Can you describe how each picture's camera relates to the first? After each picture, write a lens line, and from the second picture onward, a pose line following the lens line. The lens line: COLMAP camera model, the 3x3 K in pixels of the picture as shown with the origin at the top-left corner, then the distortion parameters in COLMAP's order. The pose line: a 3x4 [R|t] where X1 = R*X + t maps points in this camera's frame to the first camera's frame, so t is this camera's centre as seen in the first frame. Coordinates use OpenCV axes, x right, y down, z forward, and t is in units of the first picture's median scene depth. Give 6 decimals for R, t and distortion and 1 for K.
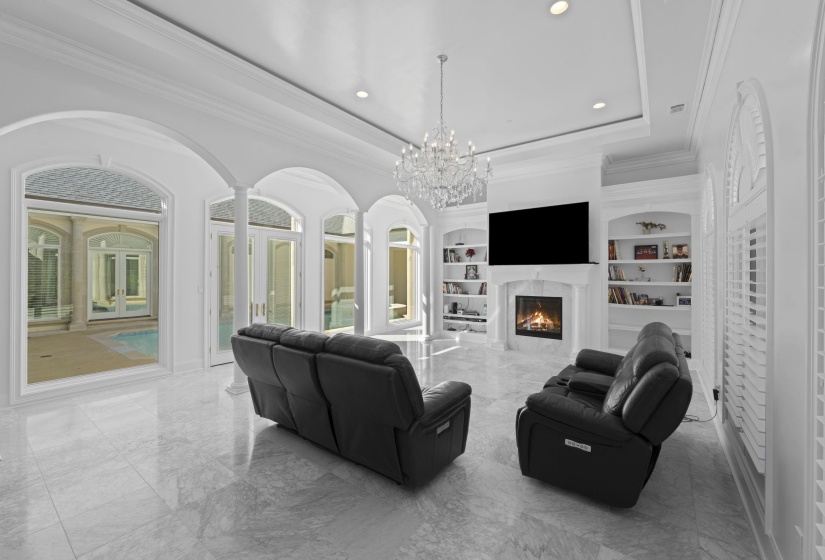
lens RADIAL K [[337.8, 0, 399.1], [0, 337.8, 267.2], [0, 0, 1]] dist [-0.005278, 0.001121]
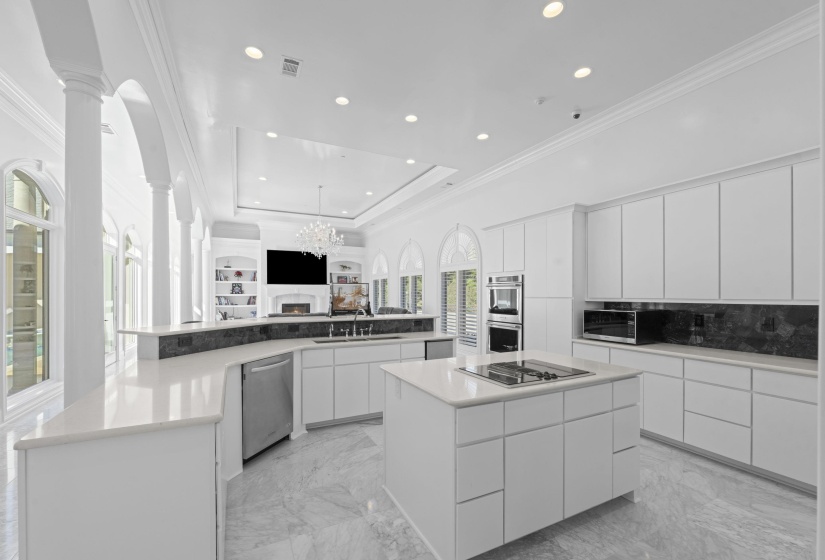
lens RADIAL K [[337.8, 0, 415.0], [0, 337.8, 296.2], [0, 0, 1]] dist [-0.005278, 0.001121]
pose [[0.433408, -0.005665, 0.901180, -0.907447], [-0.023113, 0.999581, 0.017400, 0.007439], [-0.900901, -0.028370, 0.433096, -0.280427]]
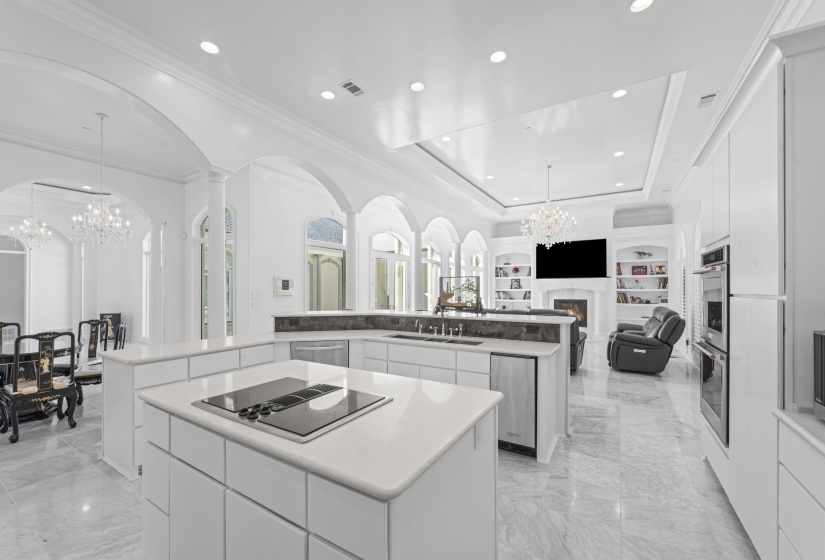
lens RADIAL K [[337.8, 0, 399.0], [0, 337.8, 282.1], [0, 0, 1]] dist [-0.005278, 0.001121]
pose [[0.996529, -0.001533, 0.083227, -0.509533], [0.001302, 0.999995, 0.002830, 0.004159], [-0.083231, -0.002711, 0.996527, -0.467812]]
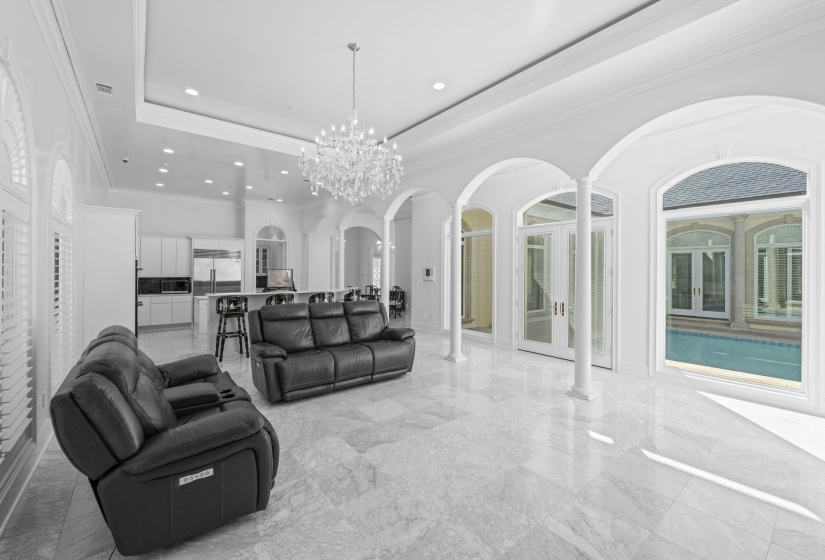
lens RADIAL K [[337.8, 0, 414.9], [0, 337.8, 268.7], [0, 0, 1]] dist [-0.005278, 0.001121]
pose [[-0.222011, -0.010962, -0.974982, 0.577962], [0.019288, 0.999692, -0.015631, 0.016956], [0.974853, -0.022276, -0.221732, 0.779474]]
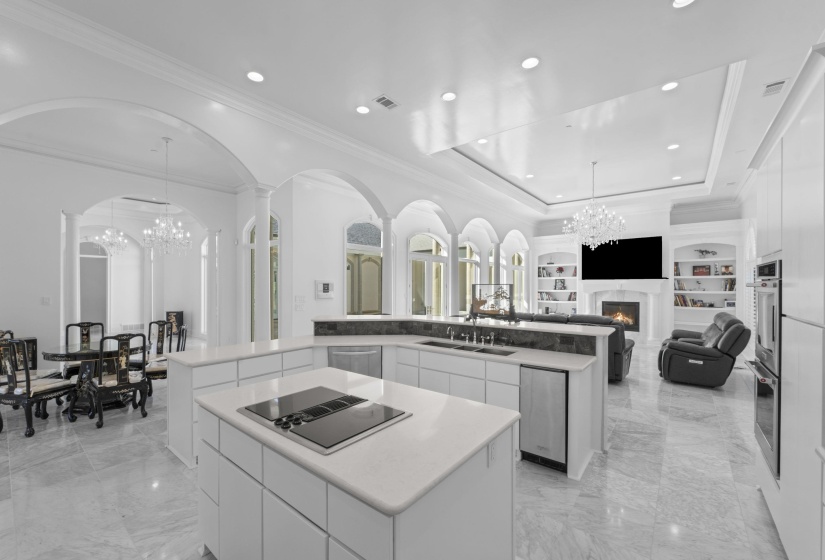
lens RADIAL K [[337.8, 0, 397.0], [0, 337.8, 280.2], [0, 0, 1]] dist [-0.005278, 0.001121]
pose [[0.999034, -0.002391, -0.043873, -0.494674], [0.002652, 0.999979, 0.005876, -0.014837], [0.043858, -0.005987, 0.999020, -0.484268]]
